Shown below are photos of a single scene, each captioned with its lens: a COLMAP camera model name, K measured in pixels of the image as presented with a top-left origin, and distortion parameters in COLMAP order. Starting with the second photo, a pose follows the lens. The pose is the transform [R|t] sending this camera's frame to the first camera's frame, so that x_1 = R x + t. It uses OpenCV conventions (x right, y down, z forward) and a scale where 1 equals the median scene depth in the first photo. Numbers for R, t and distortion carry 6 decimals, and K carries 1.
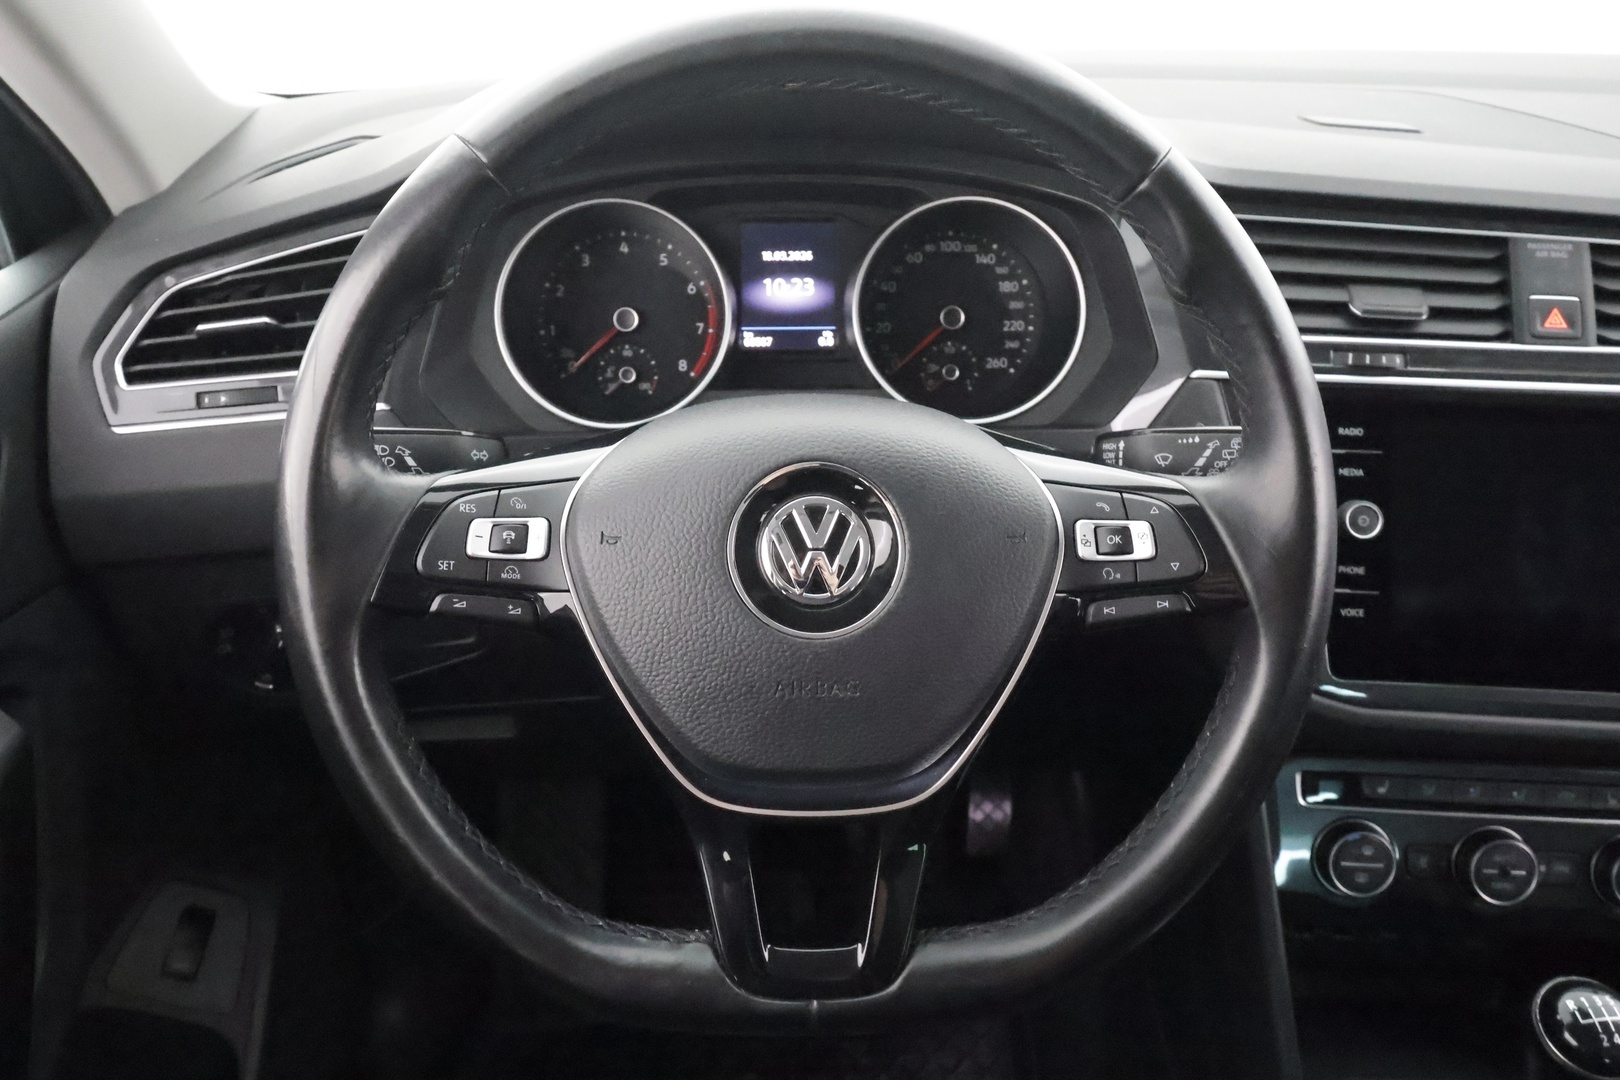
lens RADIAL K [[1232.1, 0, 810.0], [0, 1232.1, 540.0], [0, 0, 1]] dist [0.006839, -0.001046]
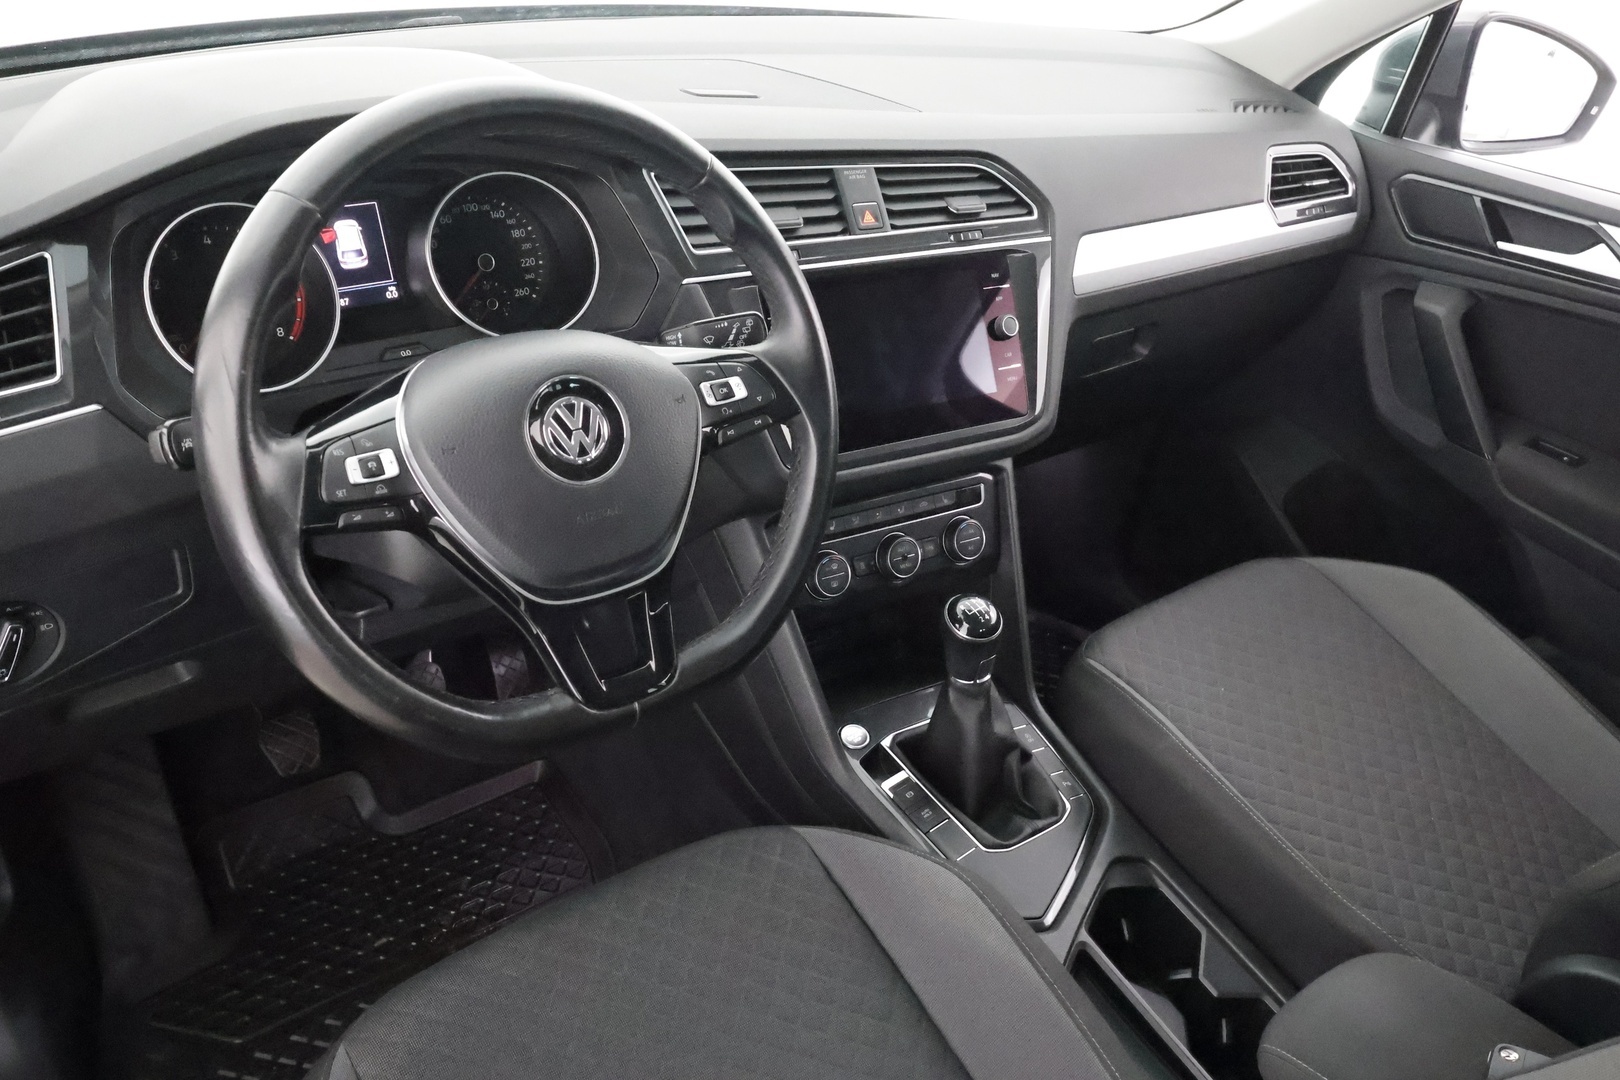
lens RADIAL K [[1309.4, 0, 810.0], [0, 1309.4, 540.0], [0, 0, 1]] dist [0.001109, 0.005171]
pose [[0.812484, -0.245179, 0.528921, -0.646509], [0.204036, 0.969474, 0.135972, -0.021627], [-0.546113, -0.002556, 0.837708, -0.552049]]
